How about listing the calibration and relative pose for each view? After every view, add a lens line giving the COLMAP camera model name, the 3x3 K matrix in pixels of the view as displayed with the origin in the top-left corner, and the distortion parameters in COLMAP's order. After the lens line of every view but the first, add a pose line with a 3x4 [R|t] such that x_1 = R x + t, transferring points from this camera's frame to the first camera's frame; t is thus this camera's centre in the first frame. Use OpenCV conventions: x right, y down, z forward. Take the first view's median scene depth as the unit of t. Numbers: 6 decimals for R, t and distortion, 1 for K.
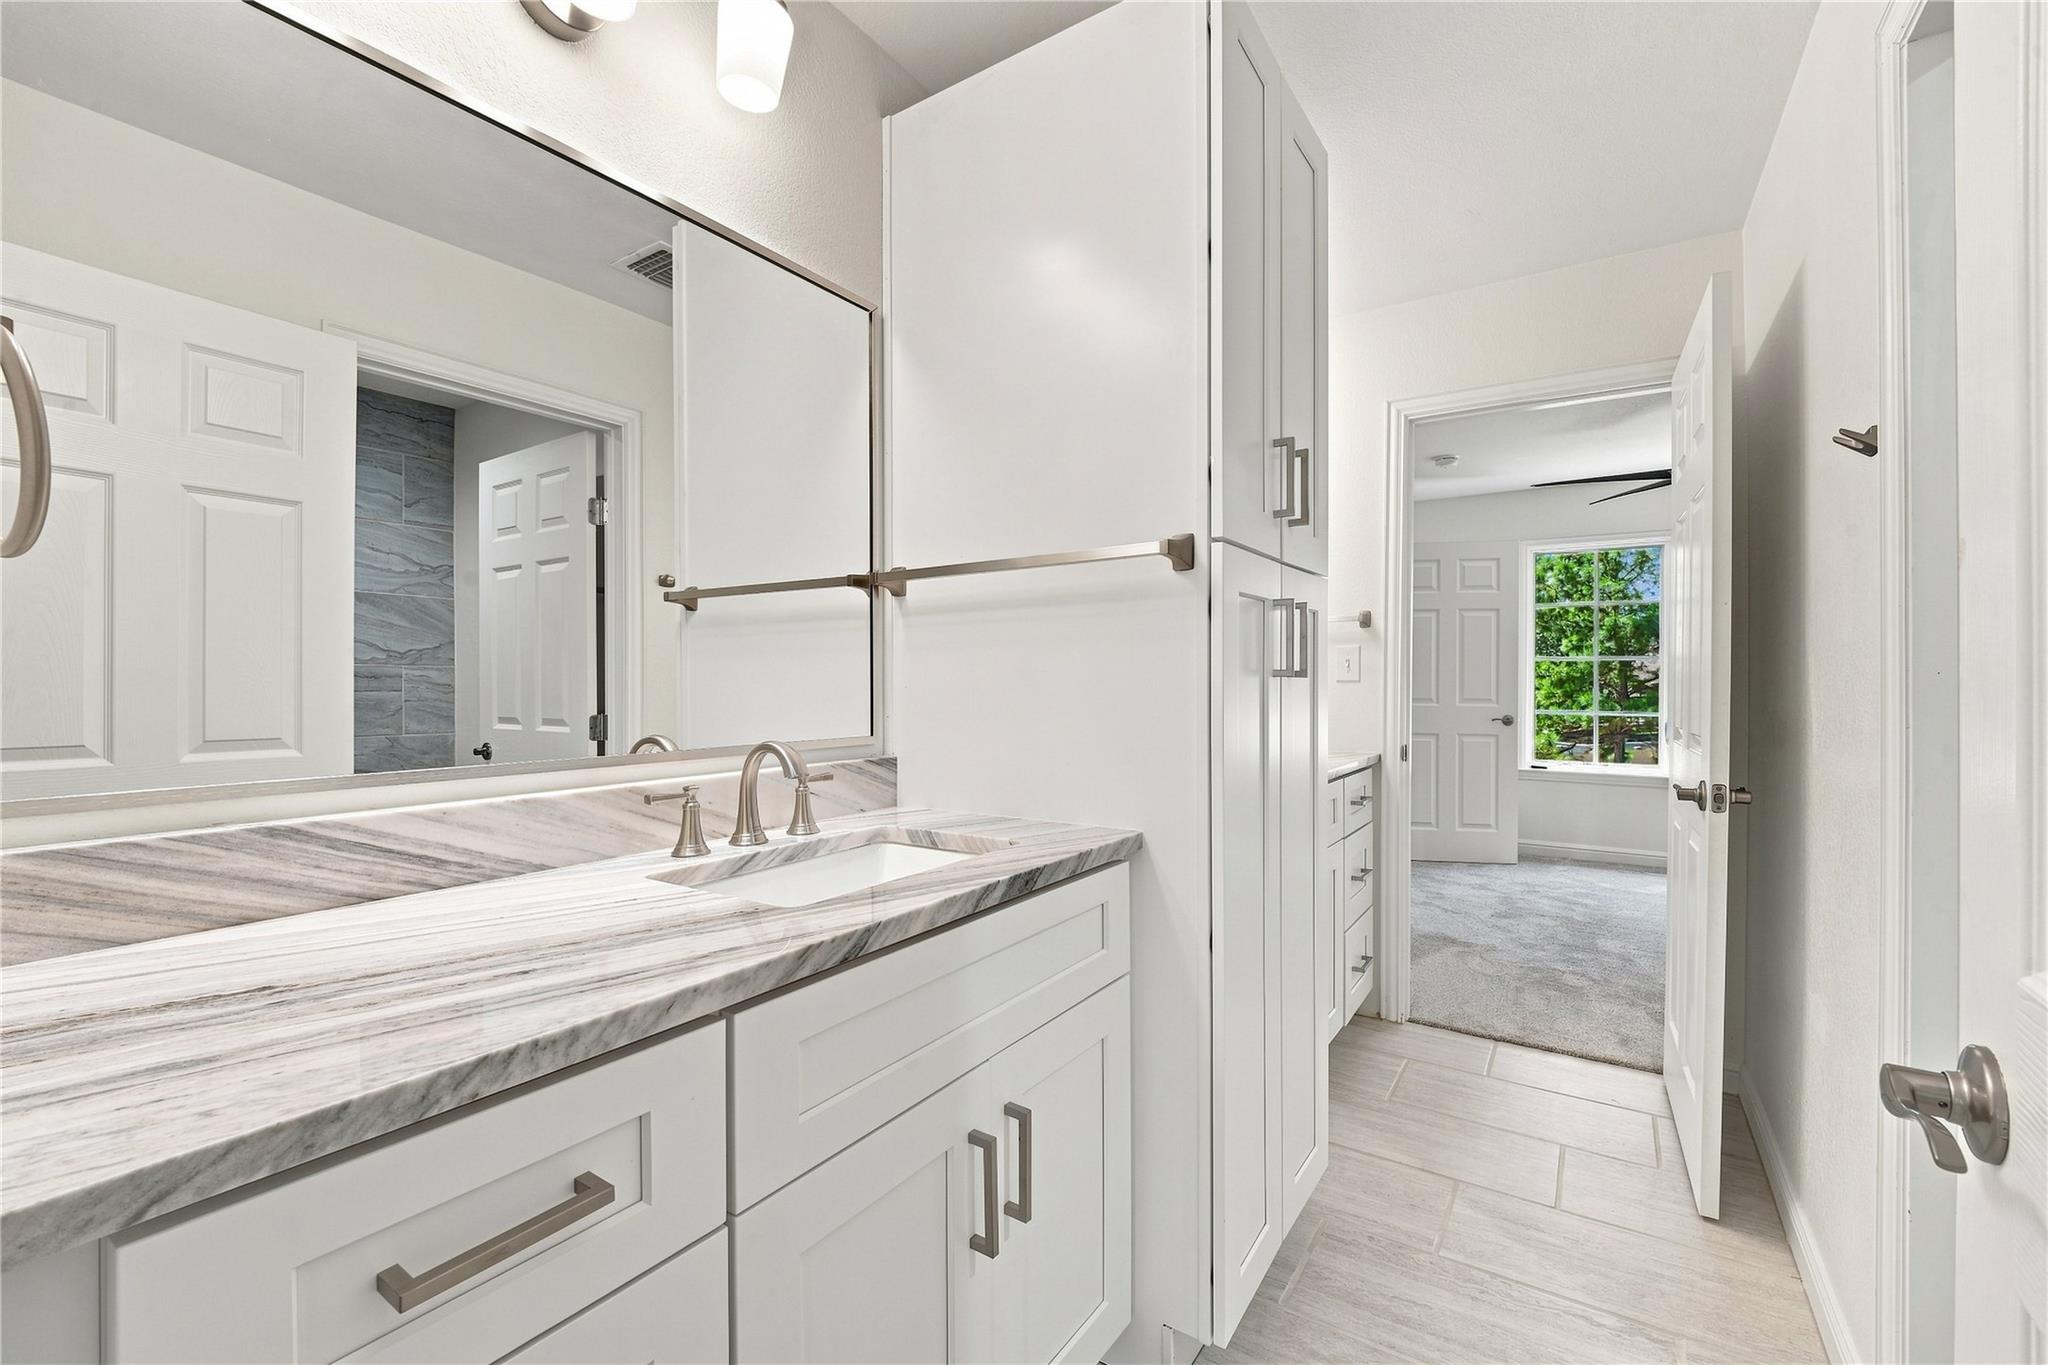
lens RADIAL K [[850.9, 0, 1013.7], [0, 850.9, 687.7], [0, 0, 1]] dist [0.000502, 0.000210]
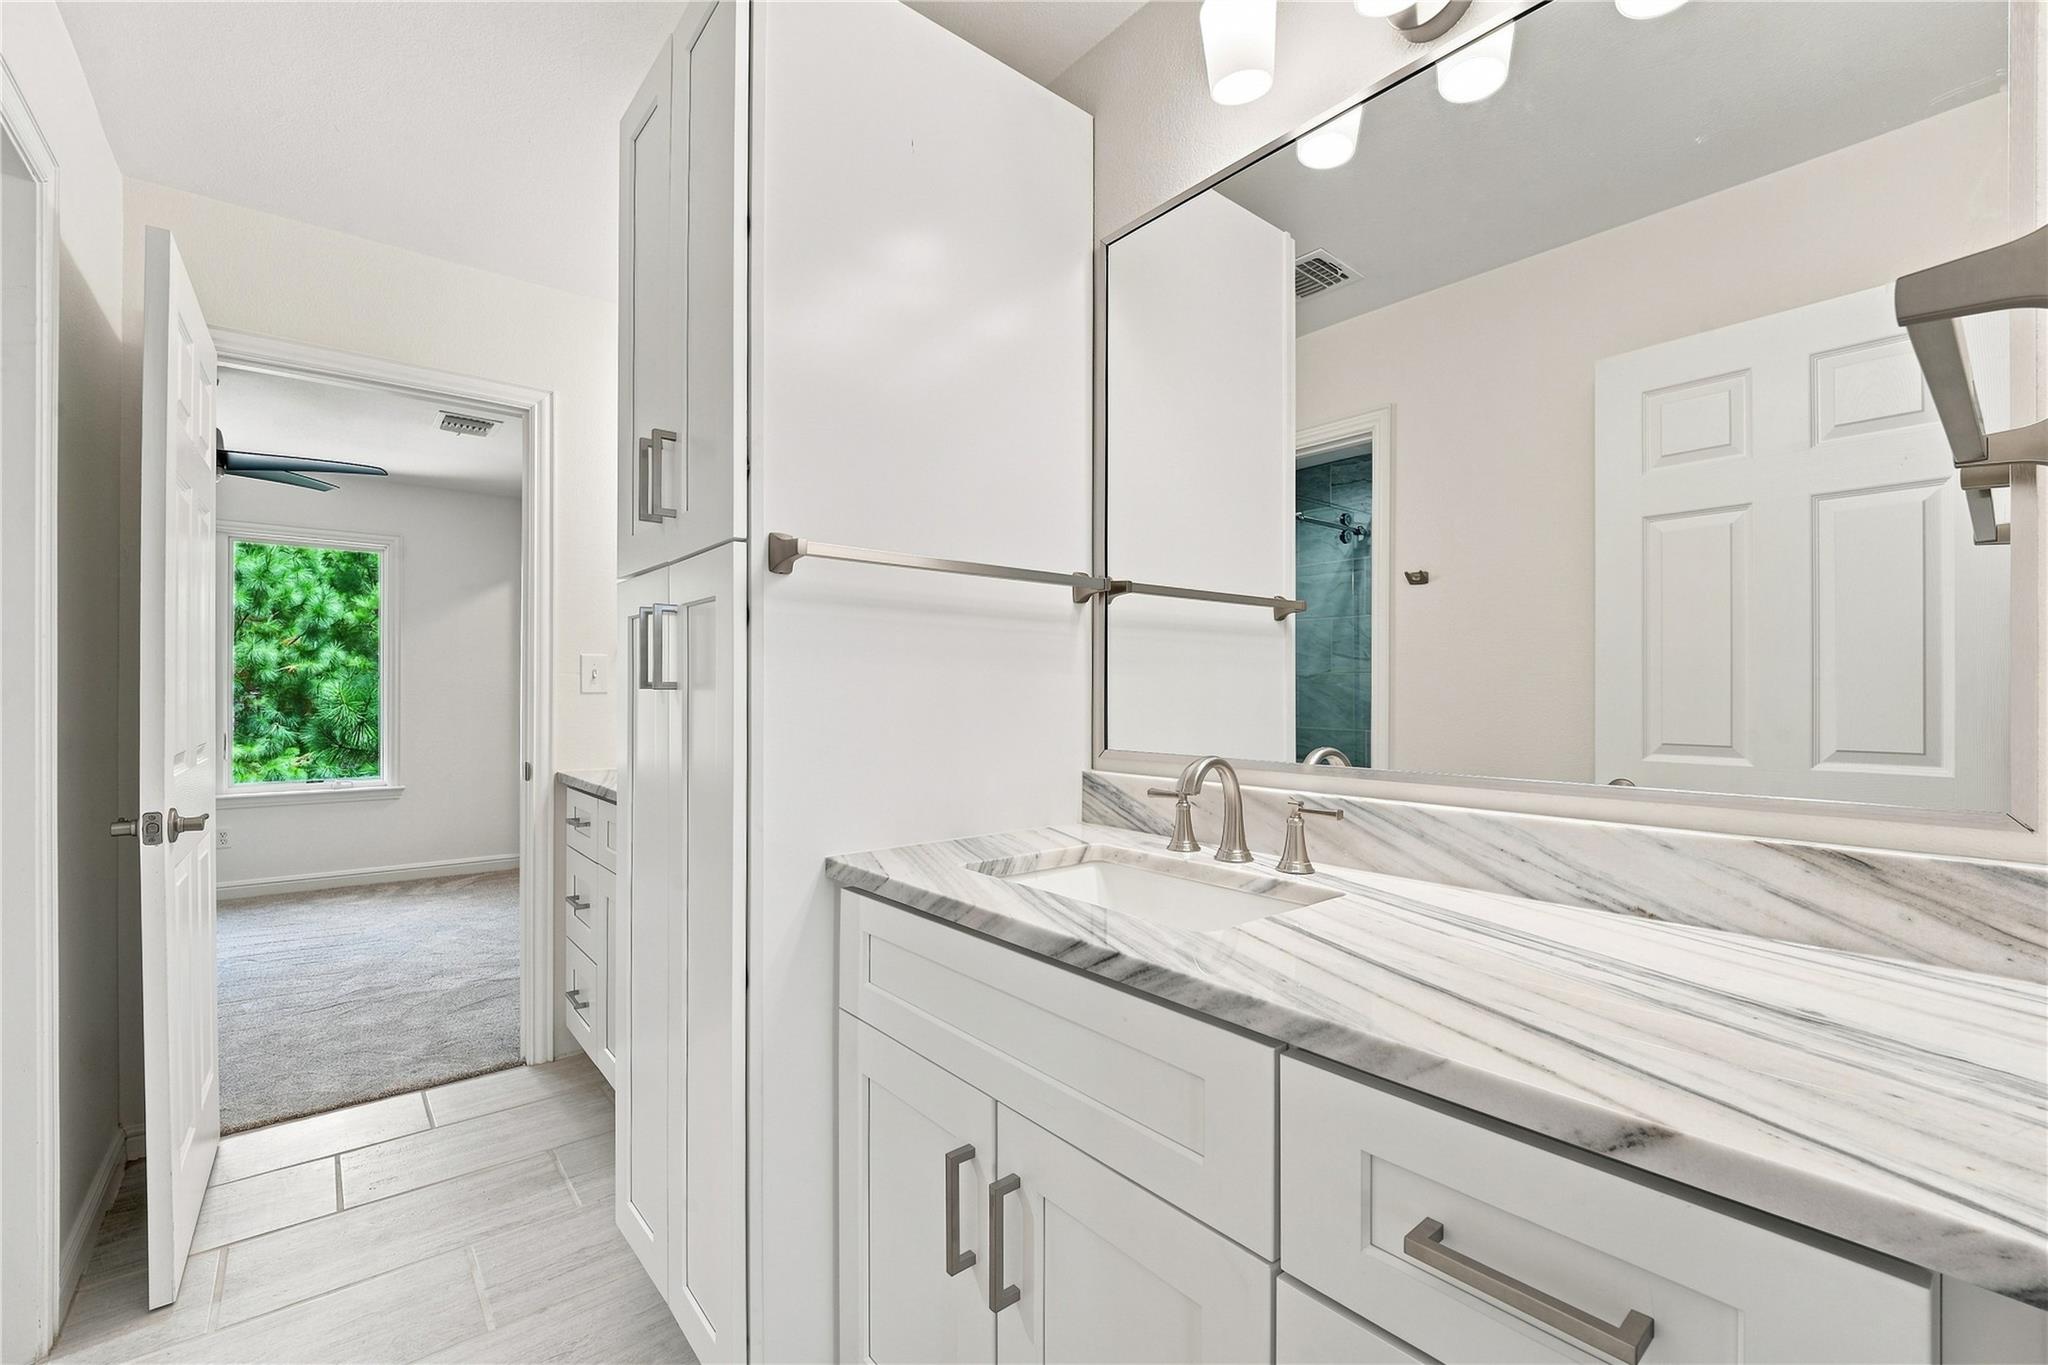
lens RADIAL K [[850.9, 0, 1013.7], [0, 850.9, 687.7], [0, 0, 1]] dist [0.000502, 0.000210]
pose [[-0.285911, -0.002969, -0.958252, 0.633632], [-0.002458, 0.999994, -0.002365, -0.009346], [0.958253, 0.001680, -0.285917, 0.960363]]
